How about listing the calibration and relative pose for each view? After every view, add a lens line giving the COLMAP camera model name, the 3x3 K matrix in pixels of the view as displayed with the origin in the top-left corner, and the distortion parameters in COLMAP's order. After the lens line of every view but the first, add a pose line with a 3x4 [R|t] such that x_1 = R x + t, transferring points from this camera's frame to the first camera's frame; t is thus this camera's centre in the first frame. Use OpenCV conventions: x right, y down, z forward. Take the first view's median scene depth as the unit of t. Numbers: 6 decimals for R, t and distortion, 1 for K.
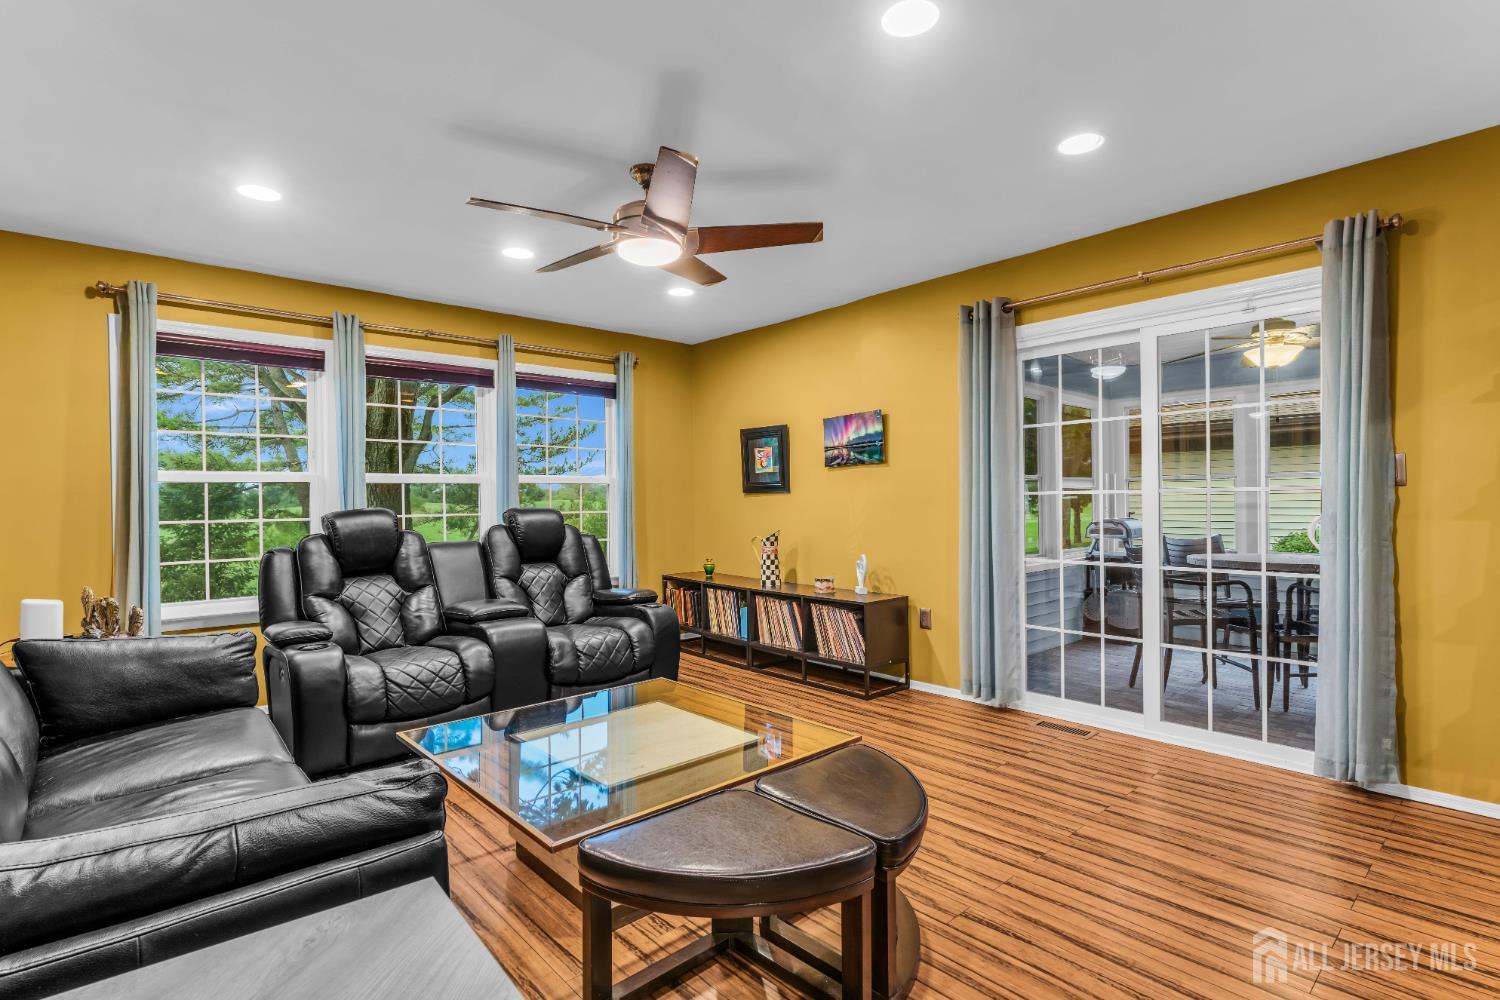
lens RADIAL K [[718.2, 0, 746.2], [0, 718.2, 507.1], [0, 0, 1]] dist [-0.003026, -0.000035]
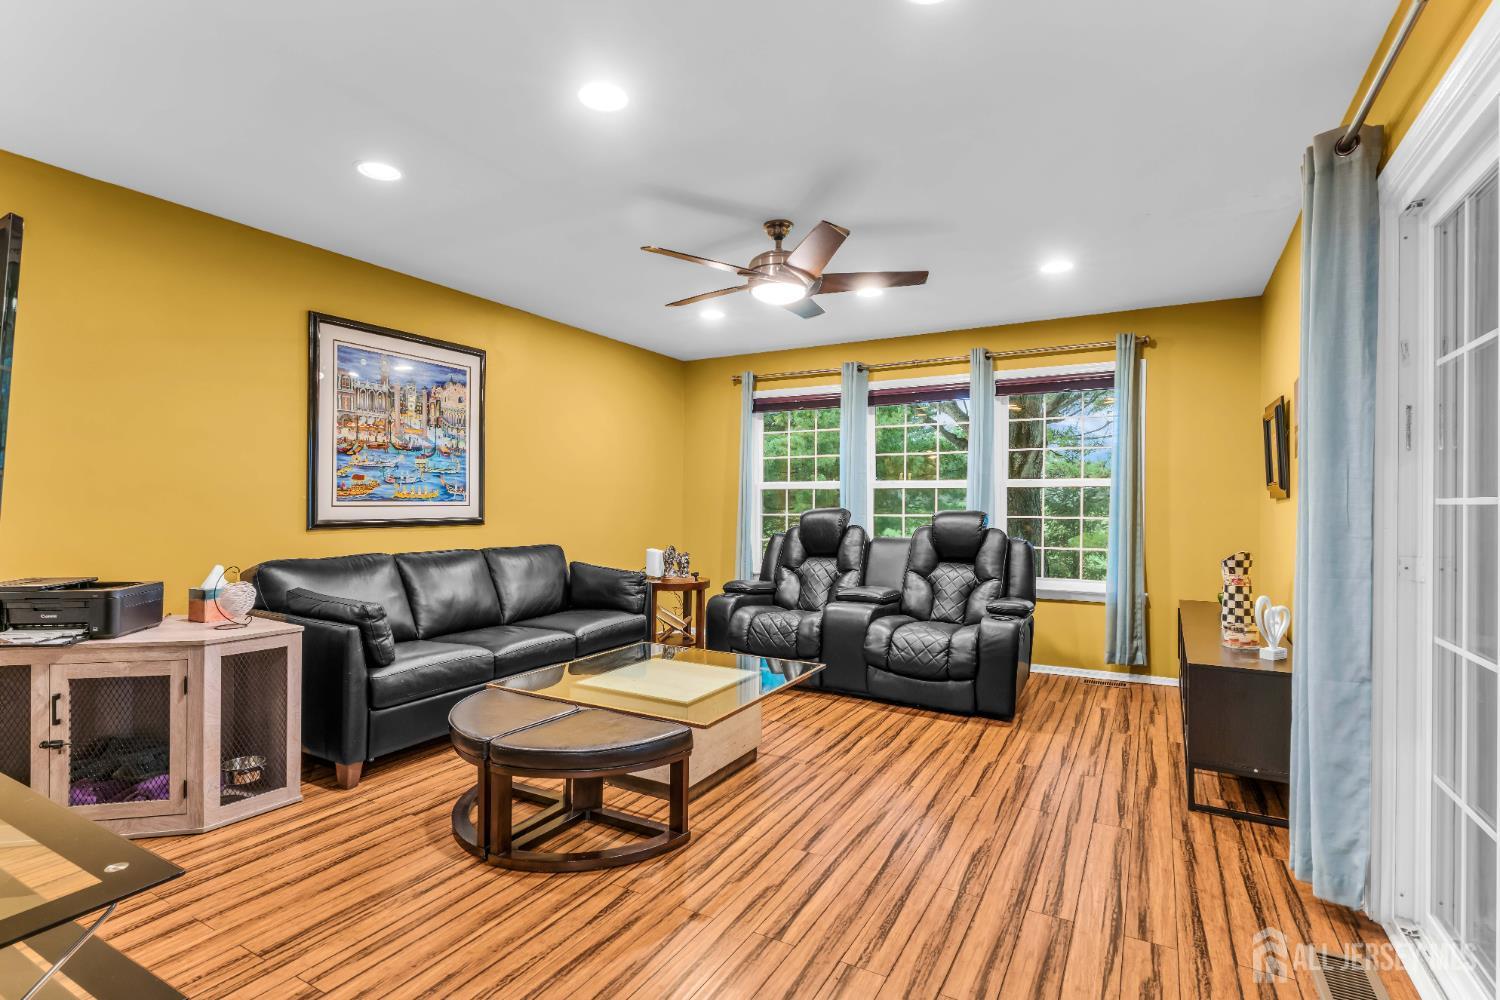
lens RADIAL K [[718.2, 0, 745.4], [0, 718.2, 507.1], [0, 0, 1]] dist [-0.003026, -0.000035]
pose [[0.312907, 0.013824, -0.949683, 0.735952], [-0.018539, 0.999792, 0.008445, -0.010135], [0.949603, 0.014964, 0.313098, 0.438795]]
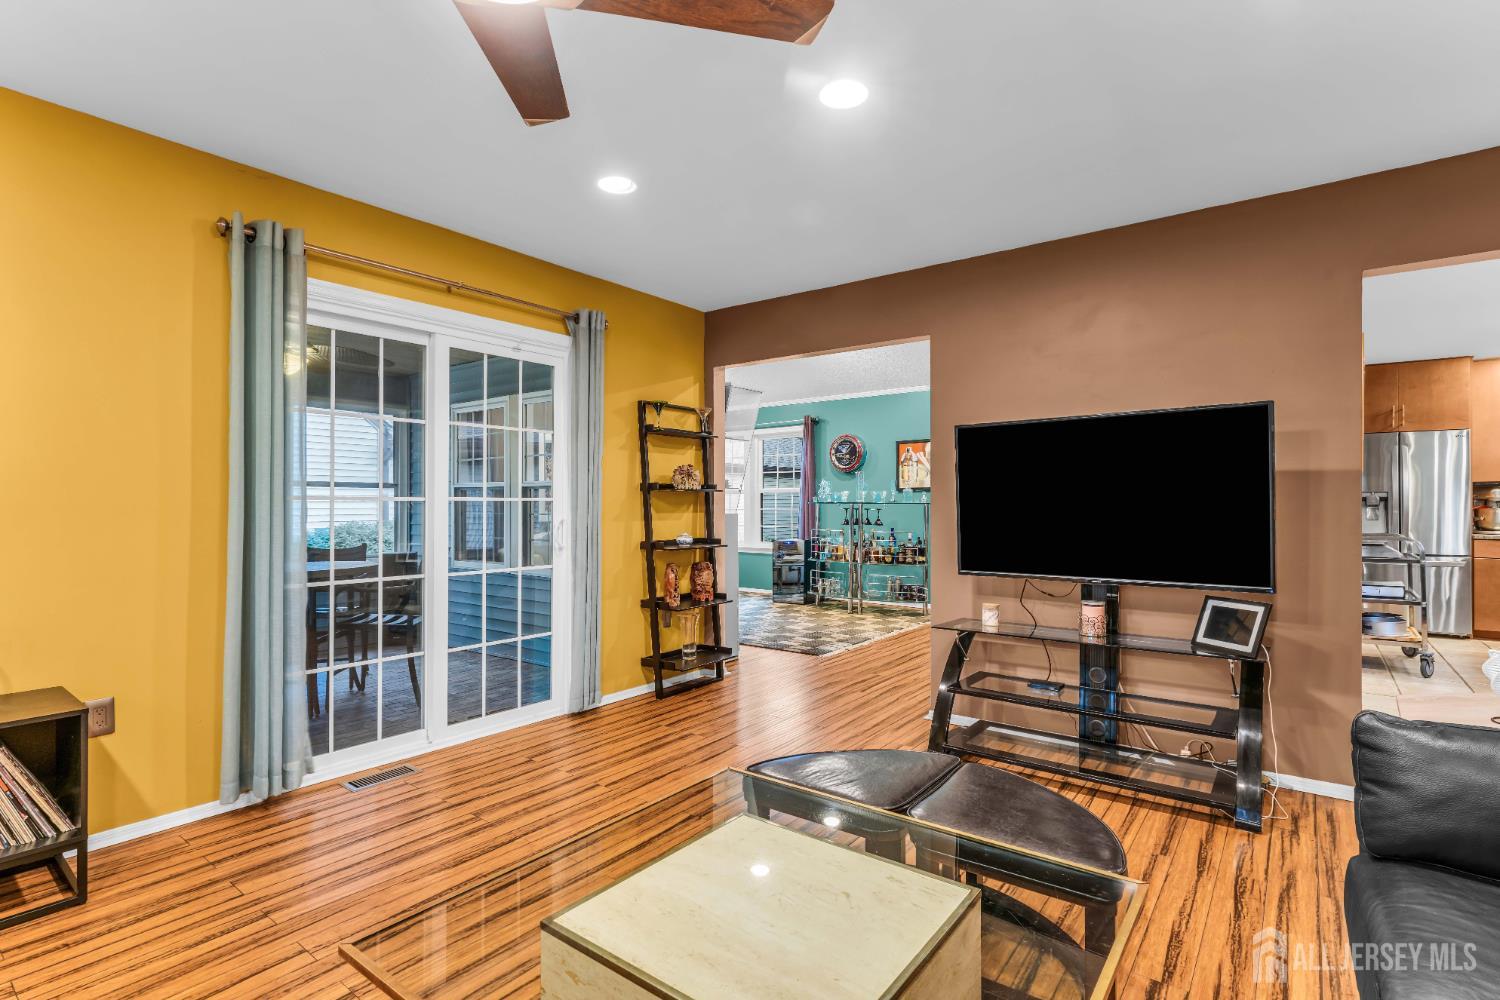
lens RADIAL K [[718.2, 0, 743.4], [0, 718.2, 501.5], [0, 0, 1]] dist [-0.003026, -0.000035]
pose [[-0.169929, 0.014508, 0.985350, -0.454026], [0.009697, 0.999868, -0.013050, -0.001428], [-0.985409, 0.007338, -0.170047, 0.694215]]
